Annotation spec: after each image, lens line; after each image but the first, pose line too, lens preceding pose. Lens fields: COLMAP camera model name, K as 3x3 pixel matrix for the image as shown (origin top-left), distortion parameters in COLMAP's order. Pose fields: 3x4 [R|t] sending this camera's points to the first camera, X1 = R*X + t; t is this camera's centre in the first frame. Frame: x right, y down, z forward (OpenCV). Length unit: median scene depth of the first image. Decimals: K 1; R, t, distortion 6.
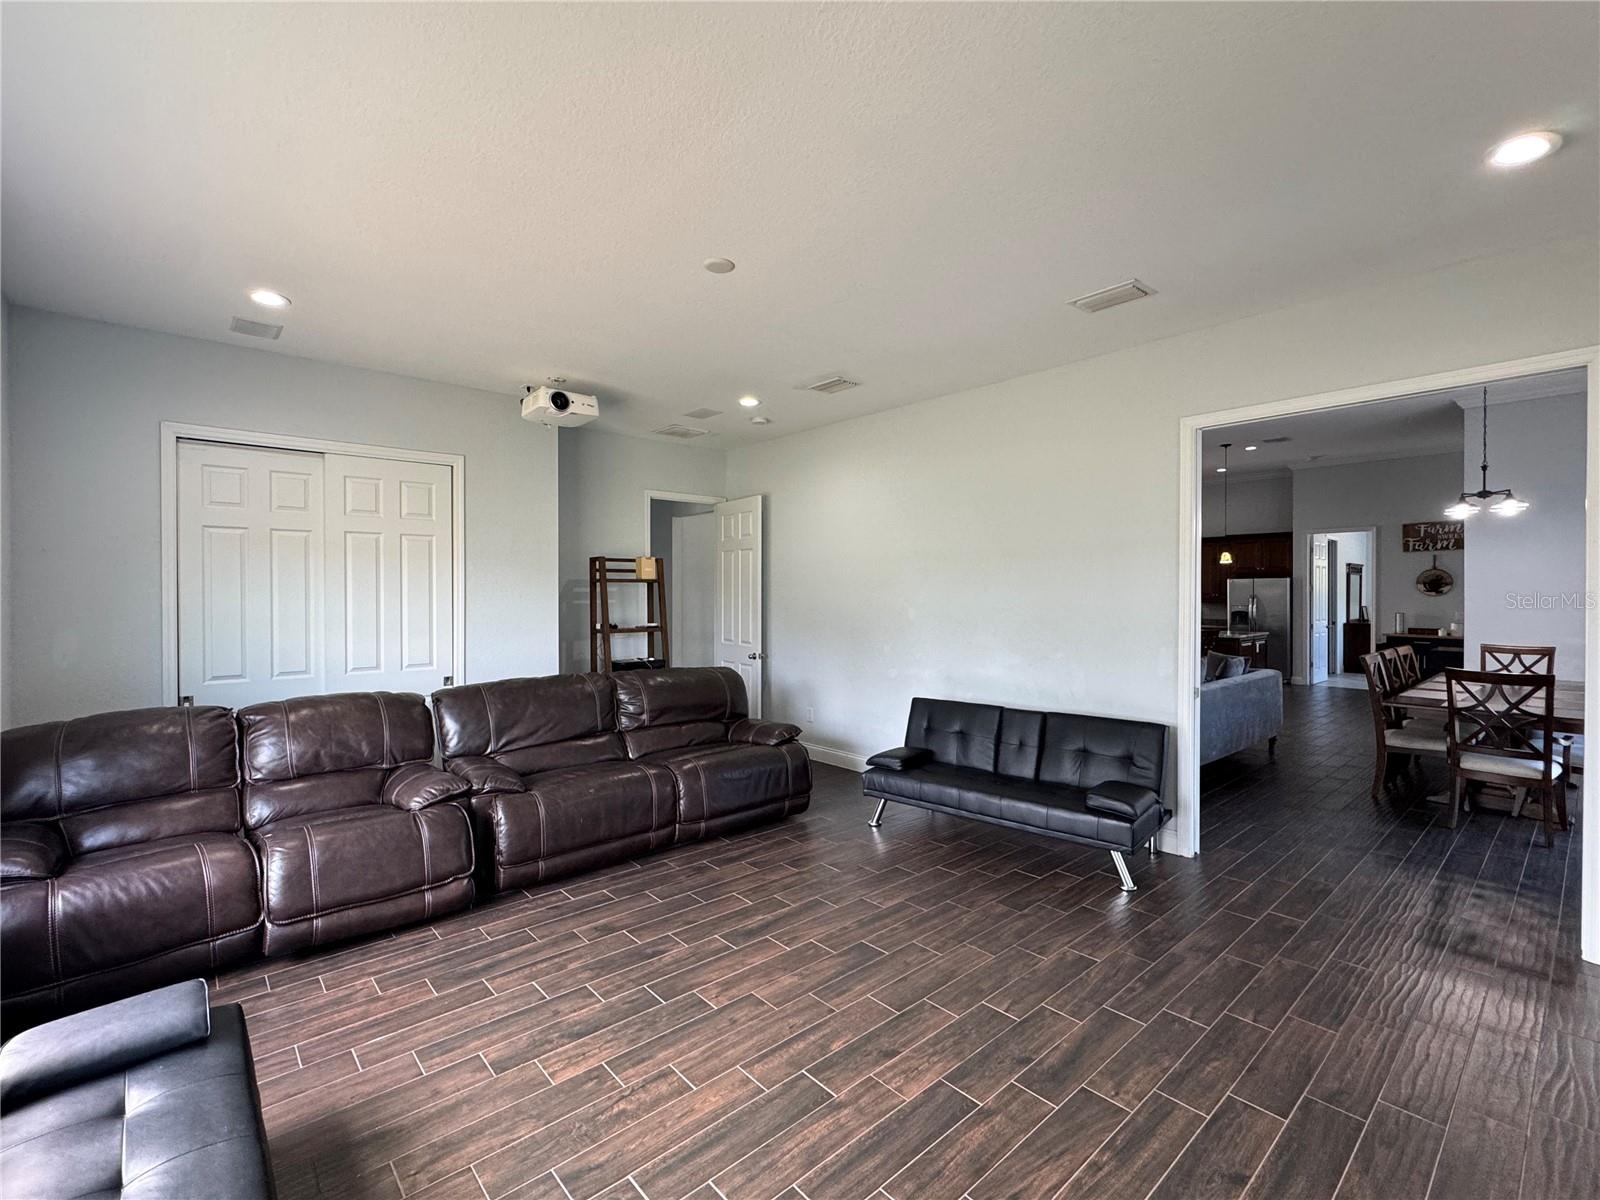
lens RADIAL K [[713.0, 0, 801.6], [0, 713.0, 597.0], [0, 0, 1]] dist [-0.000269, -0.000259]
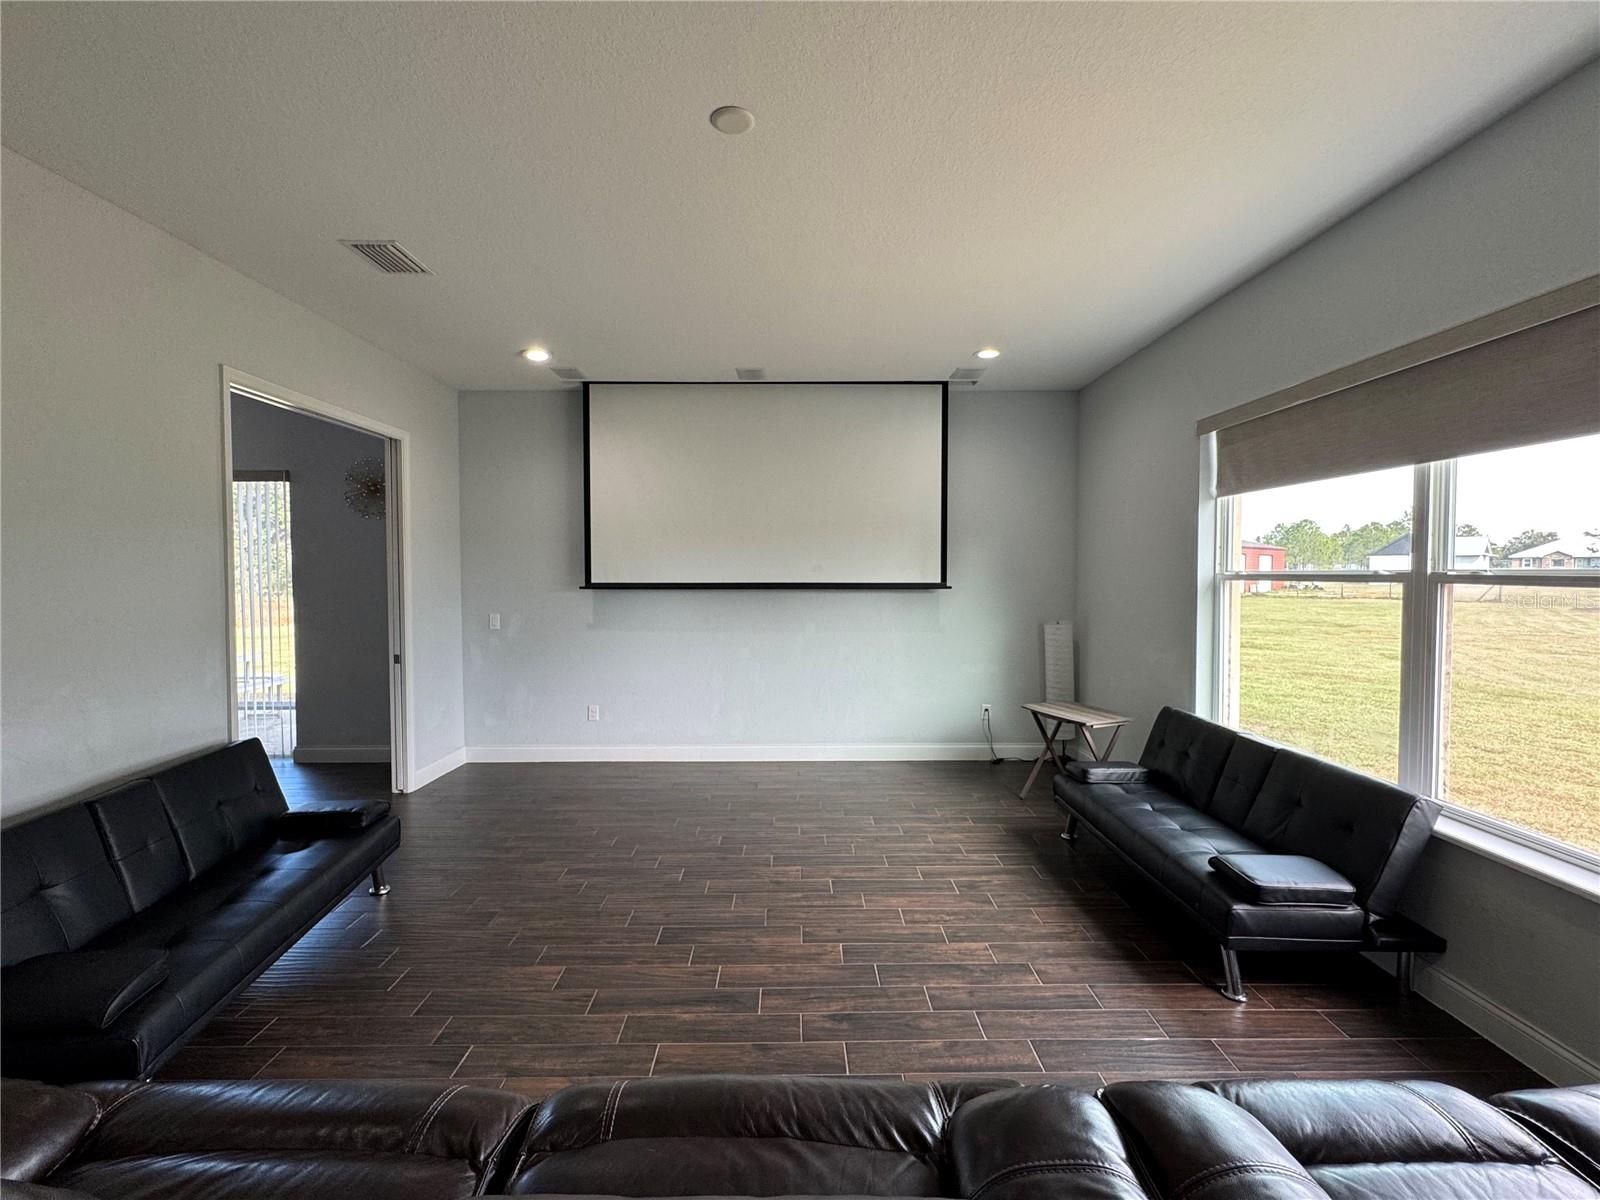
lens RADIAL K [[713.0, 0, 801.6], [0, 713.0, 597.0], [0, 0, 1]] dist [-0.000269, -0.000259]
pose [[-0.757247, -0.021694, 0.652768, -0.705772], [0.006492, 0.999149, 0.040737, -0.018394], [-0.653097, 0.035086, -0.756461, 1.657113]]
